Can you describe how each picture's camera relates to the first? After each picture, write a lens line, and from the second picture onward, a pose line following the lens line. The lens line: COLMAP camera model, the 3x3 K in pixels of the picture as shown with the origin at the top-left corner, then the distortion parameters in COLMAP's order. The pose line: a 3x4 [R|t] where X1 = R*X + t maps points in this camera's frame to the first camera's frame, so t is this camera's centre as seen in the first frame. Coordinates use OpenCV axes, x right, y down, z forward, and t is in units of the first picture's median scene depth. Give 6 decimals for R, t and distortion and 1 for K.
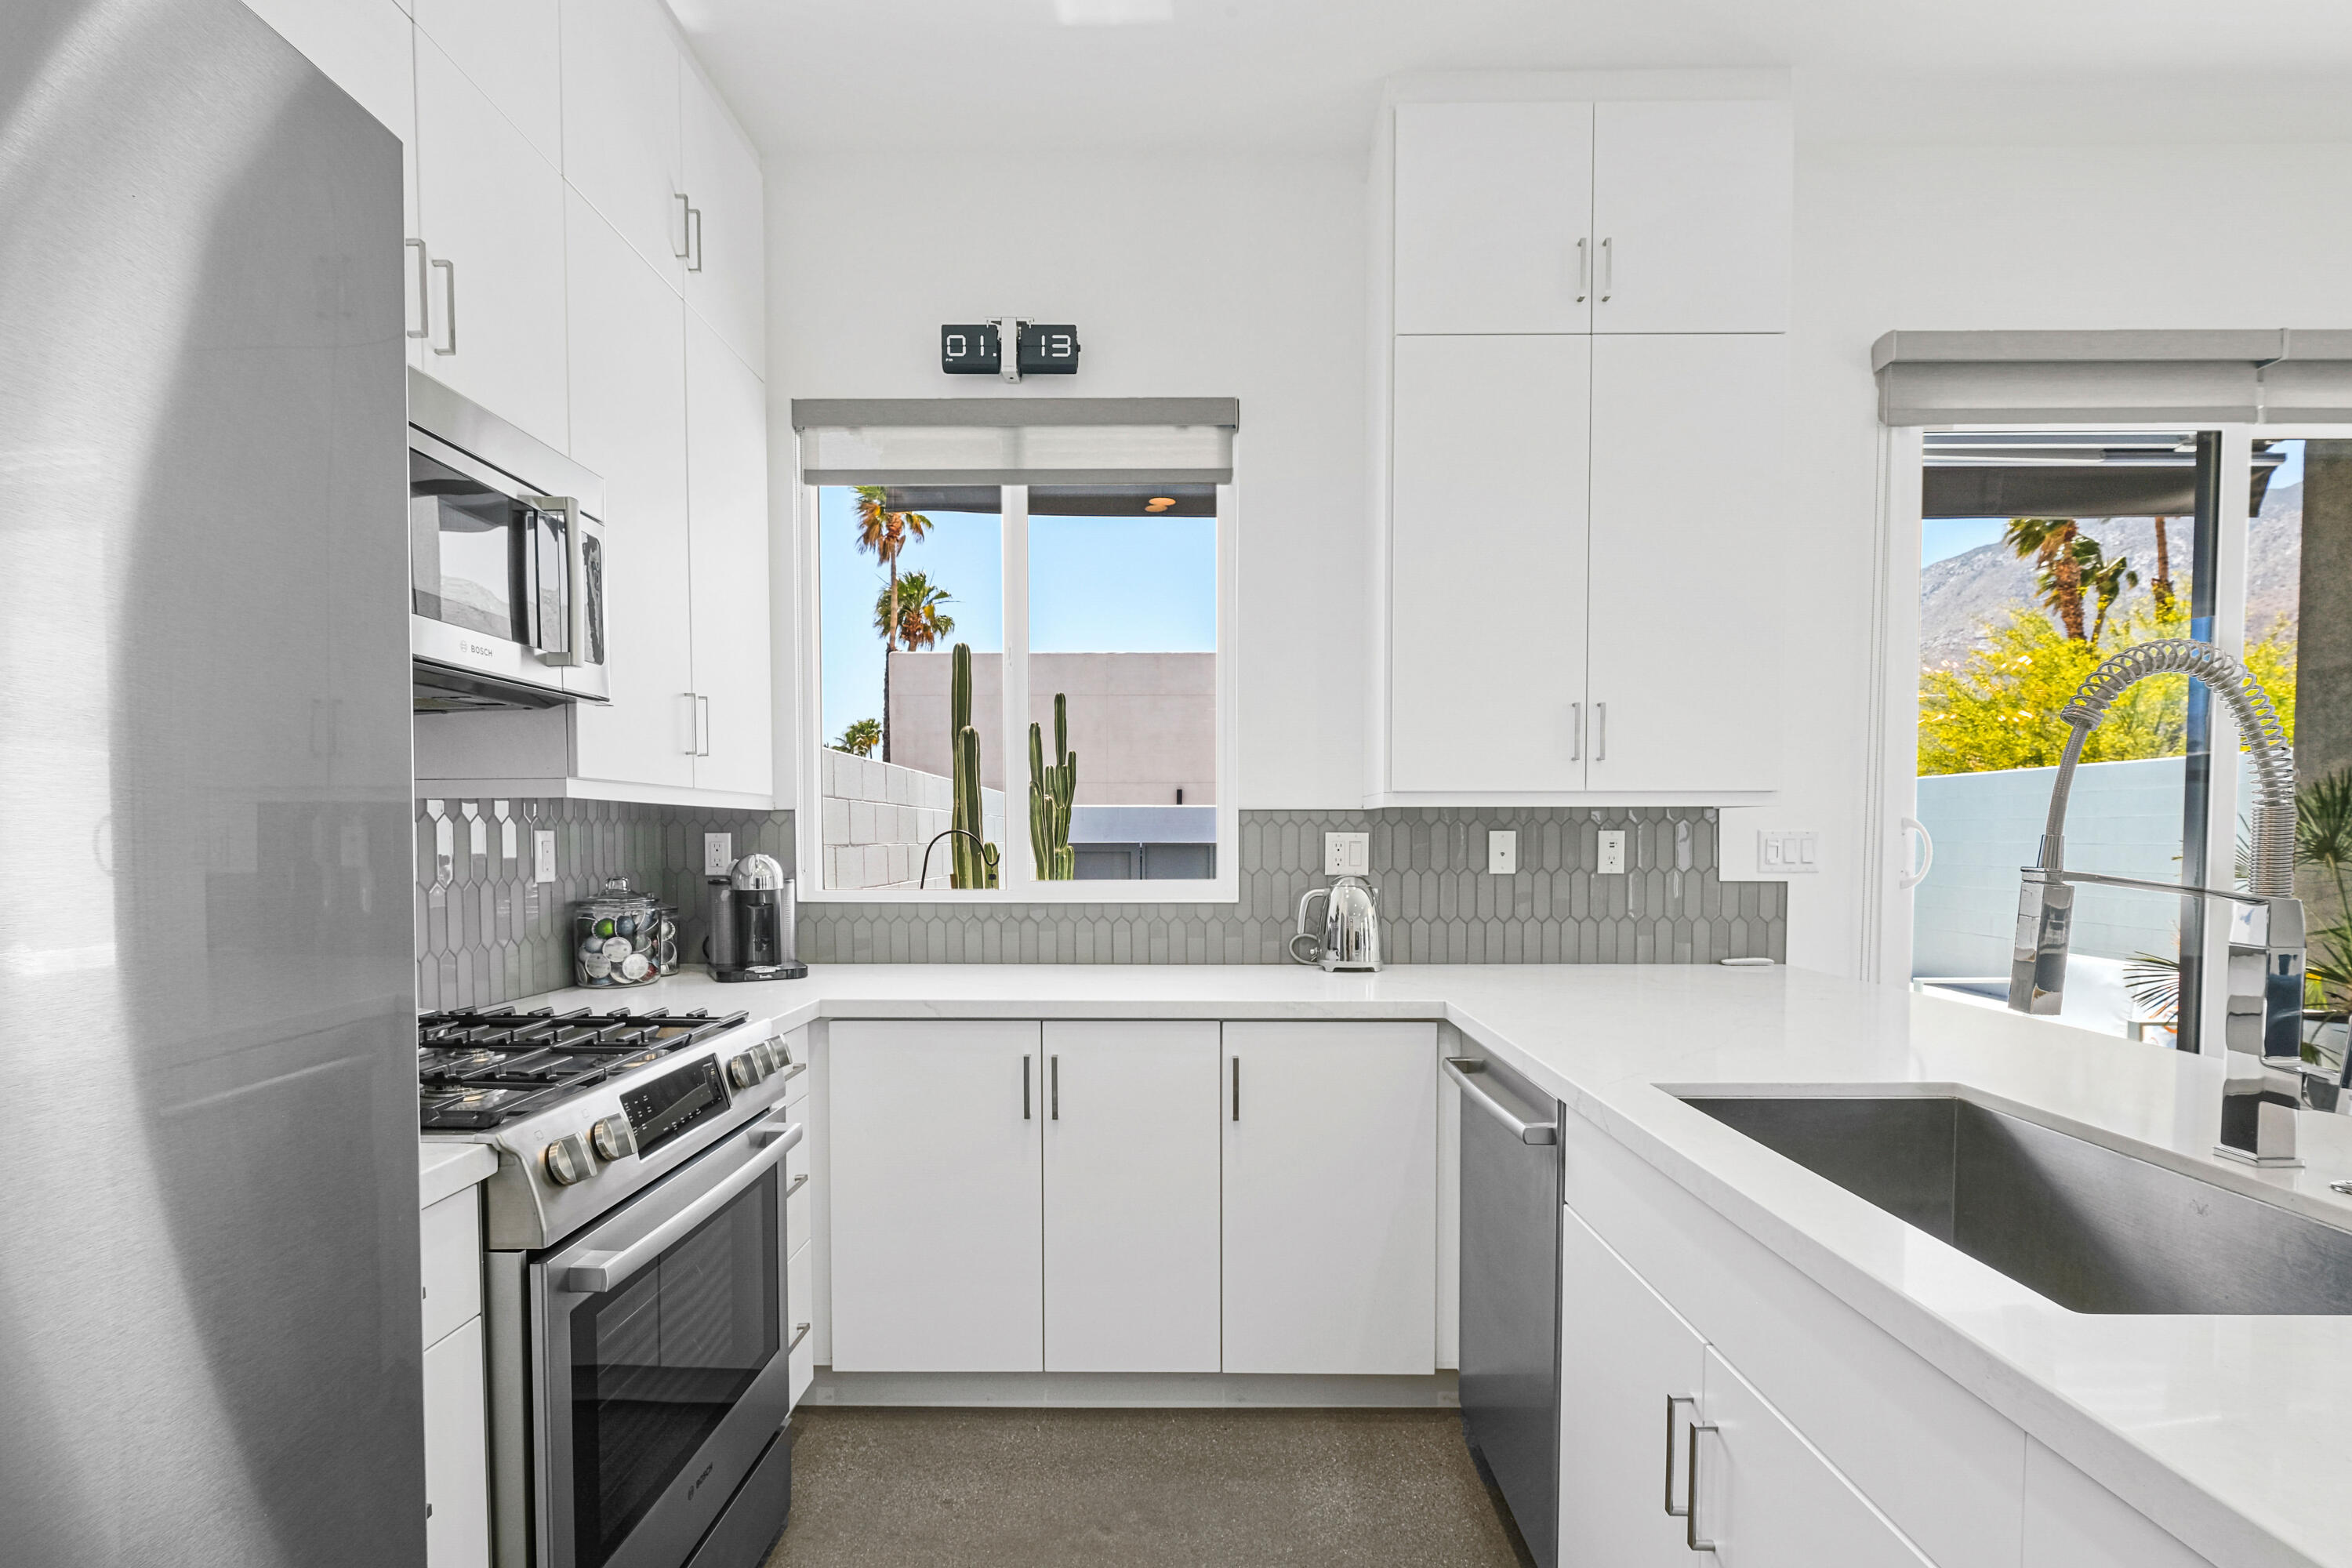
lens RADIAL K [[1077.6, 0, 1135.3], [0, 1077.6, 870.2], [0, 0, 1]] dist [-0.002813, -0.000565]
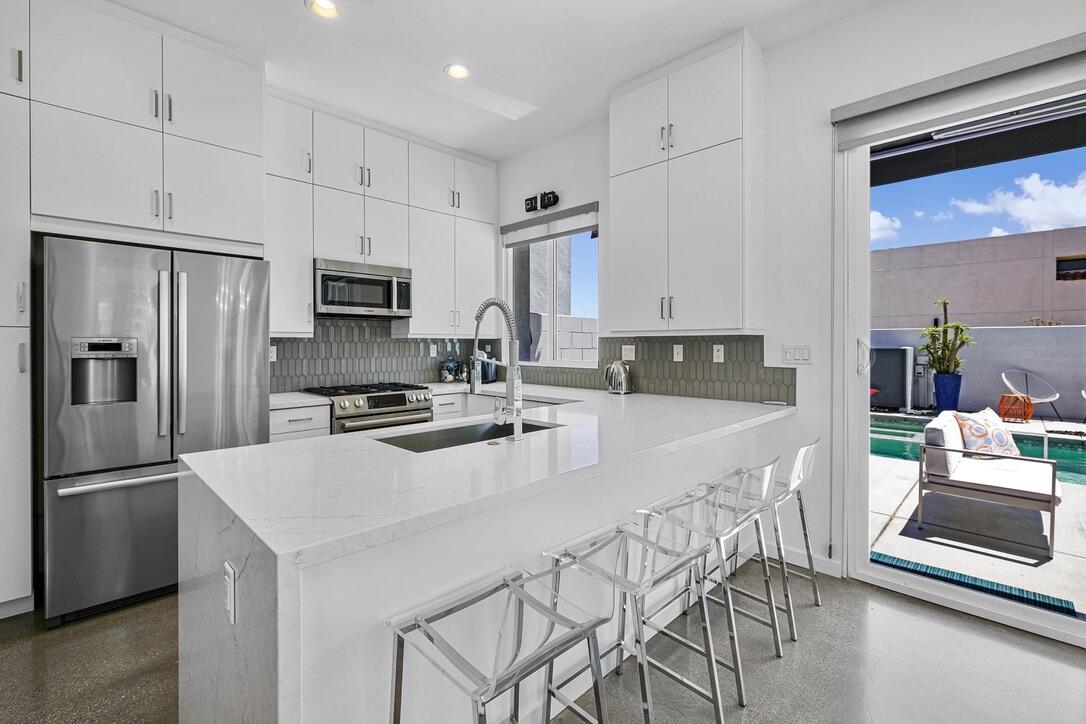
lens RADIAL K [[470.4, 0, 559.8], [0, 470.4, 348.0], [0, 0, 1]] dist [-0.002951, -0.000436]
pose [[0.738414, 0.005267, -0.674327, 0.987105], [-0.021262, 0.999654, -0.015475, -0.005508], [0.674013, 0.025765, 0.738270, -0.036531]]
